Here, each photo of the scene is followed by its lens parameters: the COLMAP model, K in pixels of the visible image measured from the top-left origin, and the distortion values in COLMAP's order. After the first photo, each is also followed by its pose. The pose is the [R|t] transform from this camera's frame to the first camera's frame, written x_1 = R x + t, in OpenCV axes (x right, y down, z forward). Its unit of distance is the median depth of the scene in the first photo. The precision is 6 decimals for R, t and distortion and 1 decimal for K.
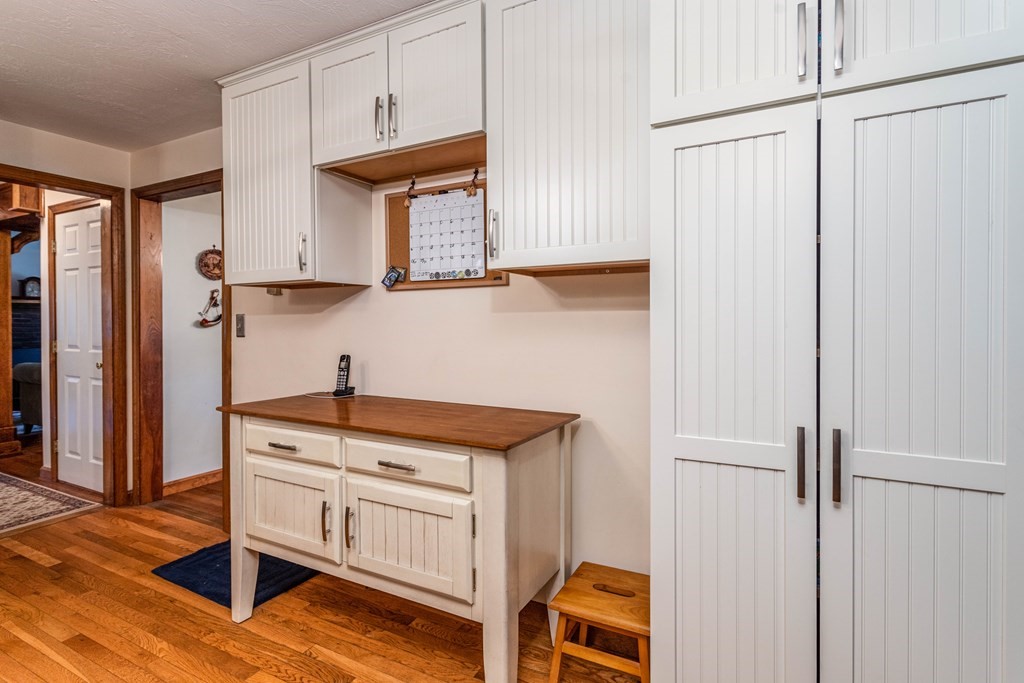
lens RADIAL K [[488.6, 0, 468.6], [0, 488.6, 324.7], [0, 0, 1]] dist [0.000262, 0.000259]
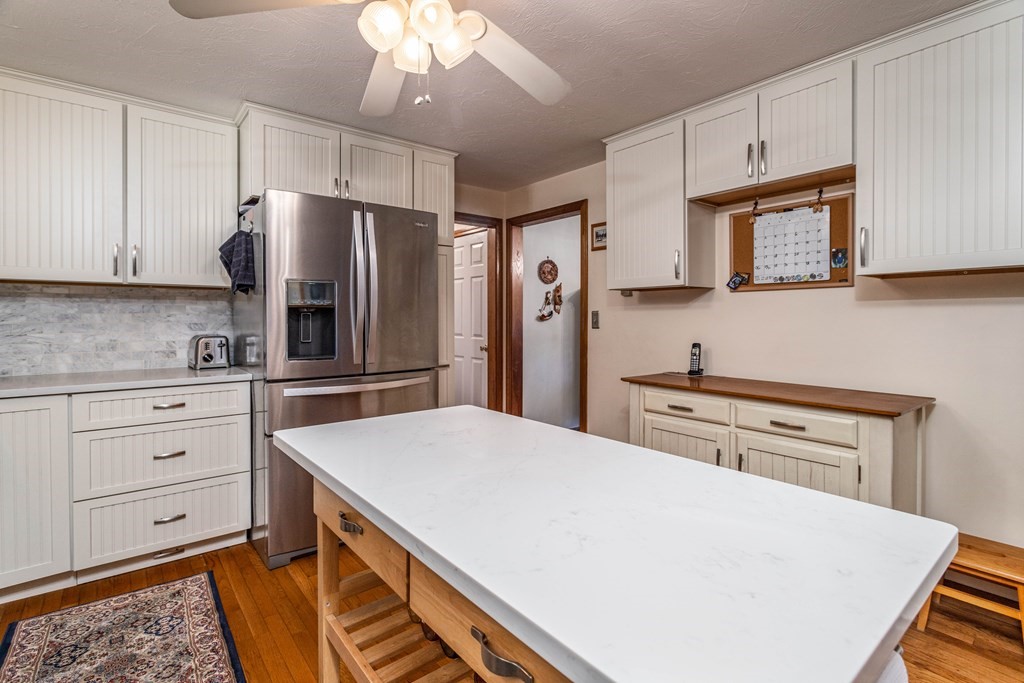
lens RADIAL K [[486.5, 0, 515.0], [0, 486.5, 319.6], [0, 0, 1]] dist [0.001555, 0.000232]
pose [[0.947412, 0.003627, -0.319996, -0.303642], [-0.003719, 0.999993, 0.000324, 0.002047], [0.319995, 0.000883, 0.947419, -0.355865]]
